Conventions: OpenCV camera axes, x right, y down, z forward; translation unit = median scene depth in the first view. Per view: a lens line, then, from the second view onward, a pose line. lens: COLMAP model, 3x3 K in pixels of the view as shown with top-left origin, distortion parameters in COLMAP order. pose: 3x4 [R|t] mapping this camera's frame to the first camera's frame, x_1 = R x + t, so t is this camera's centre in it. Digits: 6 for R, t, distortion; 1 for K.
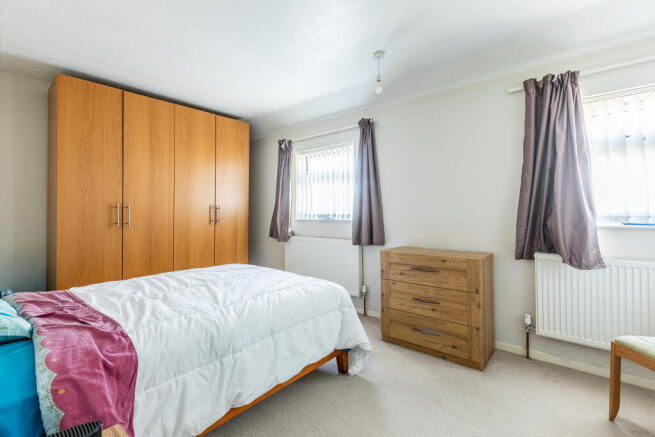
lens RADIAL K [[296.0, 0, 328.6], [0, 296.0, 212.1], [0, 0, 1]] dist [-0.000482, -0.000015]
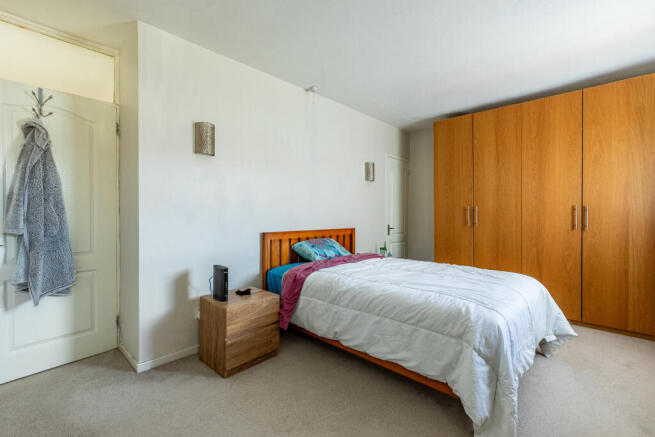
lens RADIAL K [[296.0, 0, 328.6], [0, 296.0, 212.1], [0, 0, 1]] dist [-0.000482, -0.000015]
pose [[-0.065946, 0.004591, -0.997813, 0.689403], [0.003357, 0.999985, 0.004379, -0.013078], [0.997818, -0.003061, -0.065960, 0.589492]]
